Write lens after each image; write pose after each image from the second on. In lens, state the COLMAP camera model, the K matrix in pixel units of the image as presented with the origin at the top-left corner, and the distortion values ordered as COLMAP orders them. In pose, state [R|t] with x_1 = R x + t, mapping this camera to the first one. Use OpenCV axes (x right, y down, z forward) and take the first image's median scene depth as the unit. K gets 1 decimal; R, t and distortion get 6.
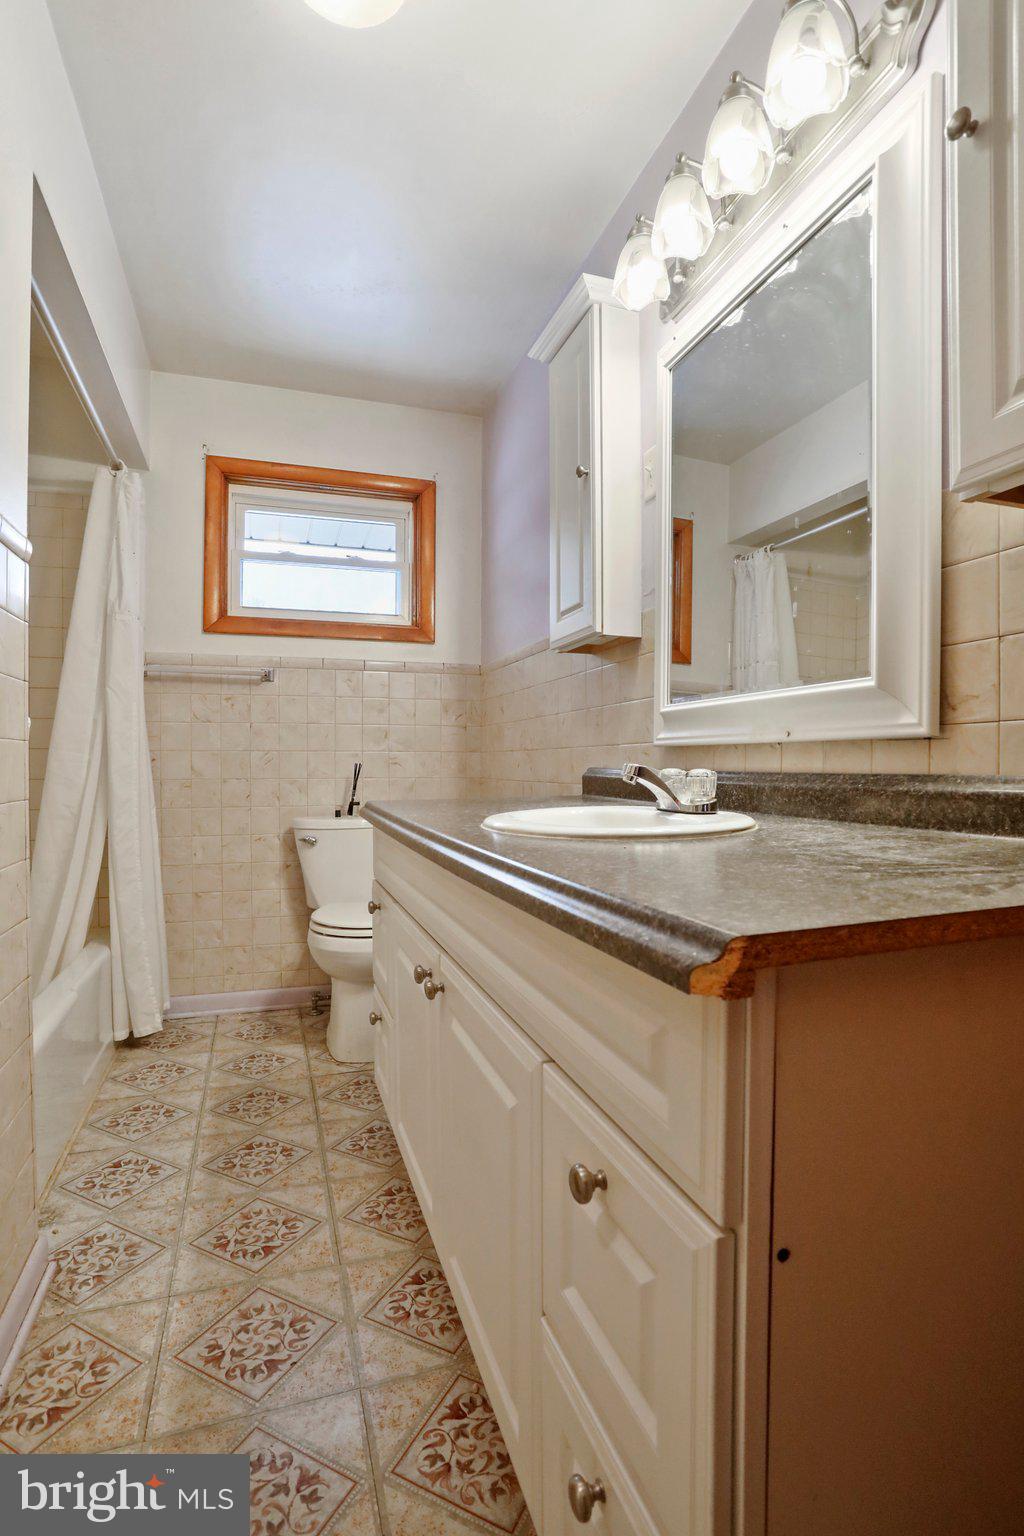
lens RADIAL K [[758.5, 0, 511.8], [0, 758.5, 776.0], [0, 0, 1]] dist [-0.044171, 0.006963]
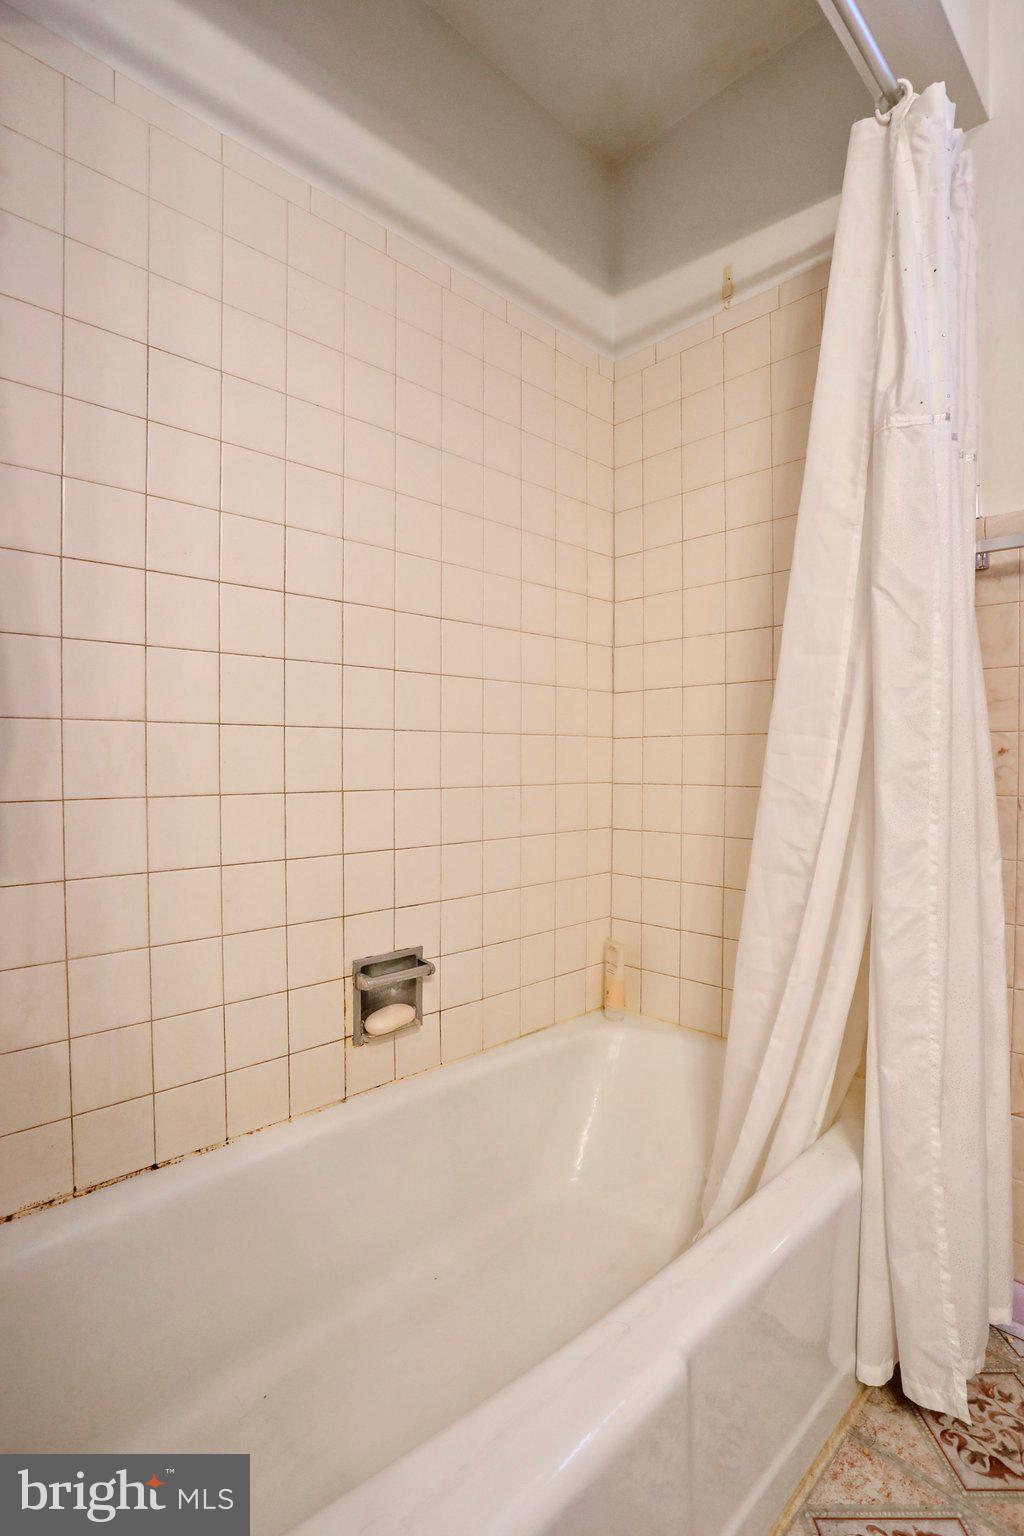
lens RADIAL K [[758.5, 0, 506.5], [0, 758.5, 781.6], [0, 0, 1]] dist [-0.044171, 0.006963]
pose [[0.454506, 0.019708, -0.890526, -0.239797], [-0.012604, 0.999797, 0.015693, -0.007611], [0.890655, 0.004092, 0.454662, 0.600522]]
